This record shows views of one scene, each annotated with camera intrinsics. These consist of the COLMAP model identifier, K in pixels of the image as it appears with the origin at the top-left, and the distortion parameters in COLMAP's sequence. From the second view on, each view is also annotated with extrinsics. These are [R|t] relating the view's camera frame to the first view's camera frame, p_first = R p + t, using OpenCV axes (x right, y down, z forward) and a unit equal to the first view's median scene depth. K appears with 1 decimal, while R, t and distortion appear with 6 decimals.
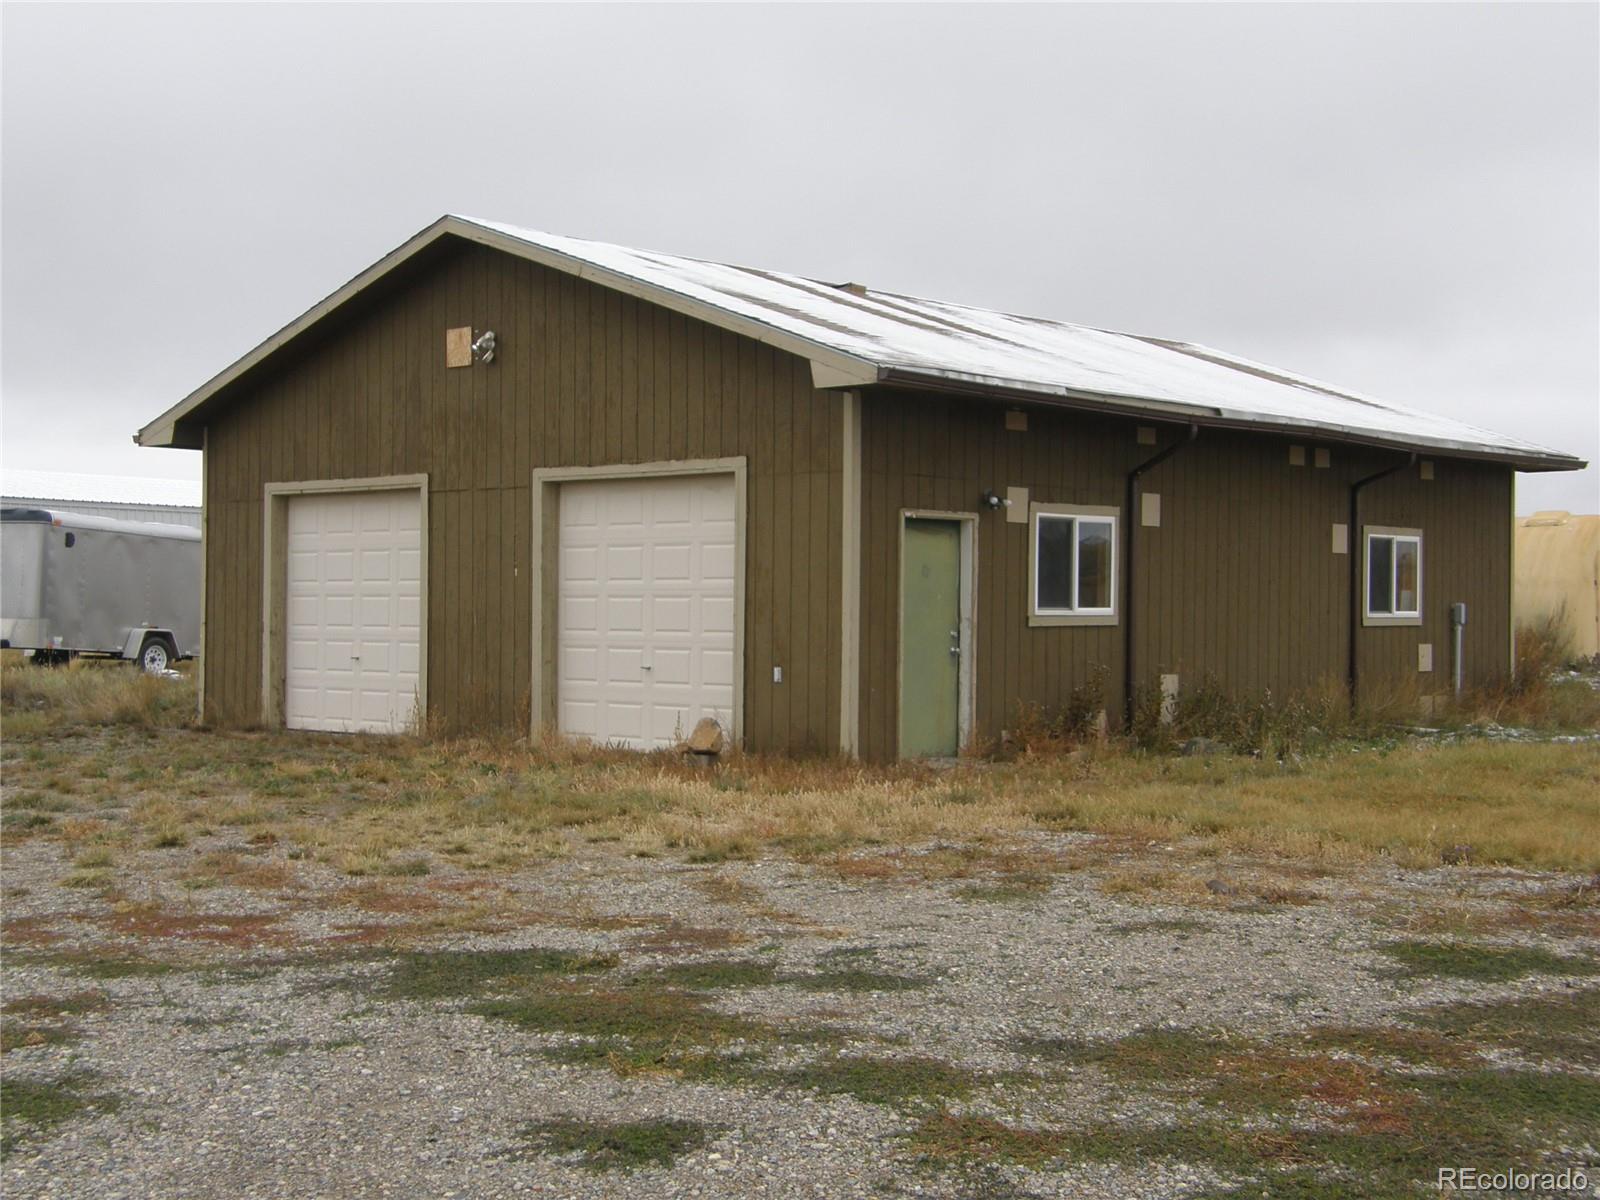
lens RADIAL K [[2205.4, 0, 800.0], [0, 2205.4, 600.0], [0, 0, 1]] dist [-0.005305, -0.022014]
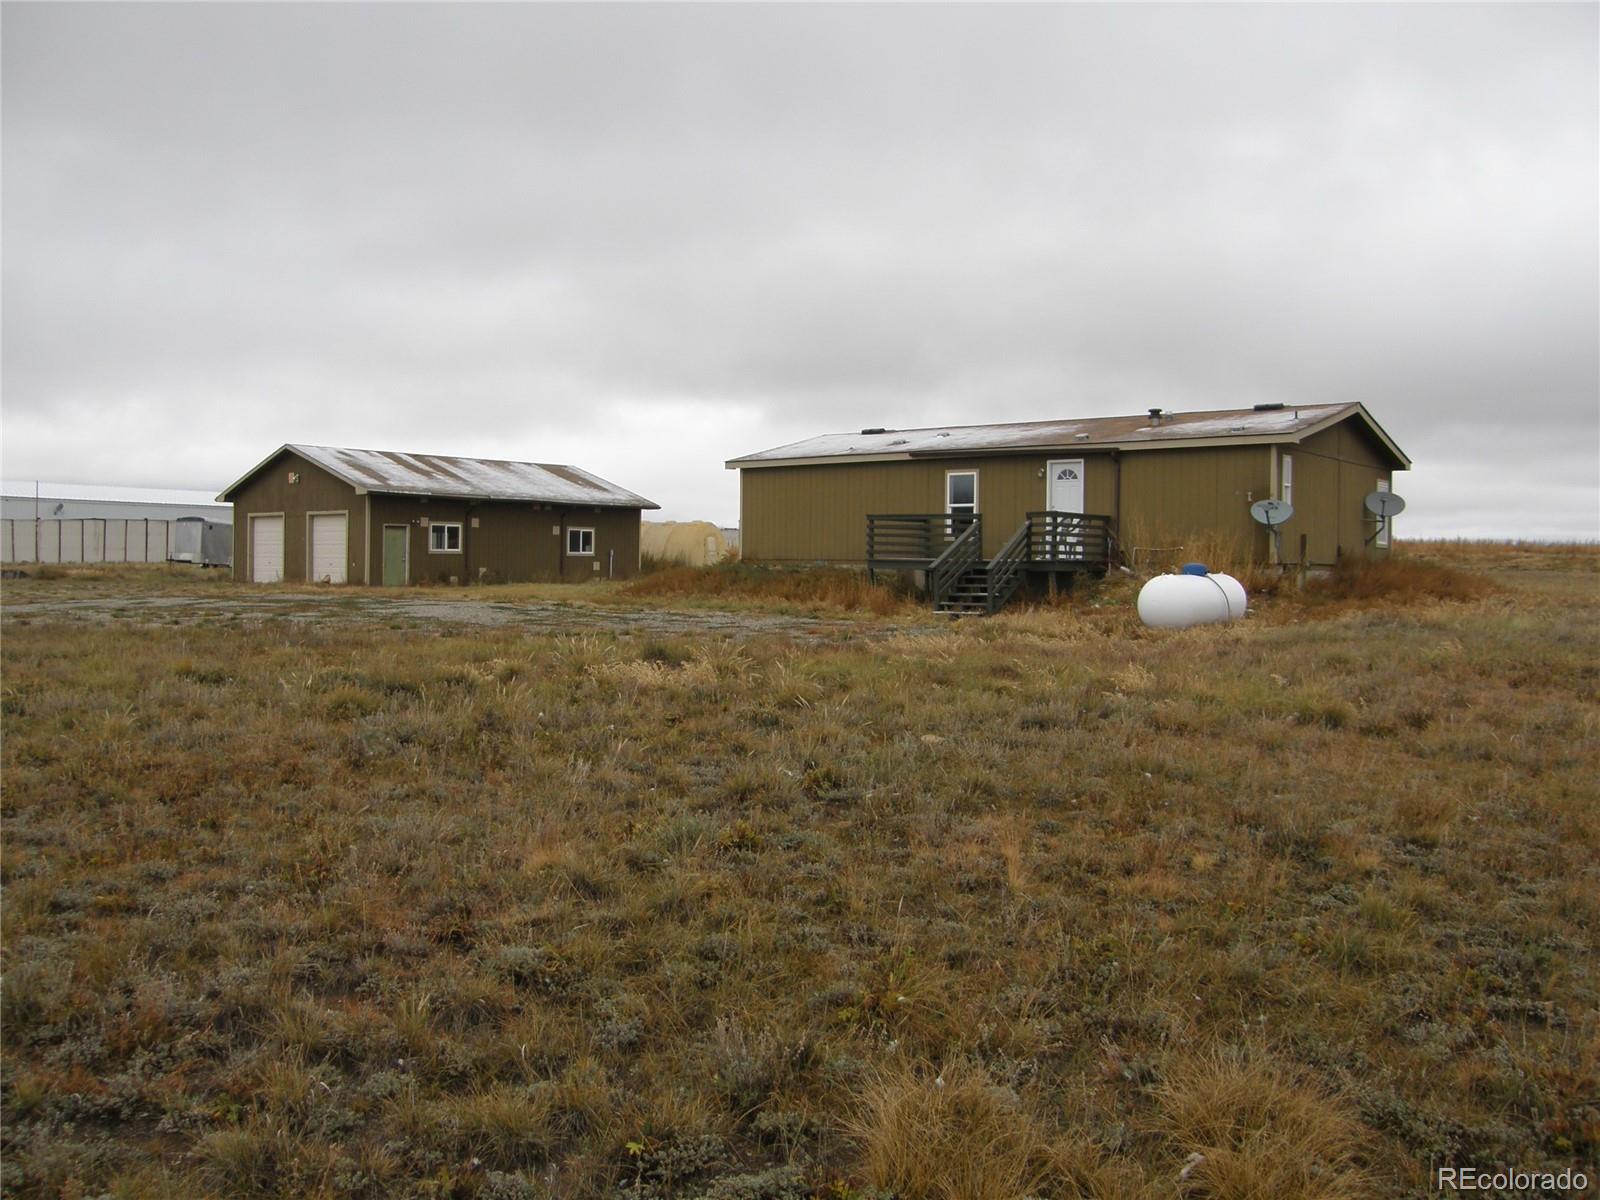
lens RADIAL K [[1363.9, 0, 800.0], [0, 1363.9, 600.0], [0, 0, 1]] dist [-0.158646, 0.136677]
pose [[0.999365, 0.007145, 0.034901, 0.633250], [-0.008225, 0.999488, 0.030914, 0.014219], [-0.034662, -0.031182, 0.998913, -1.300052]]
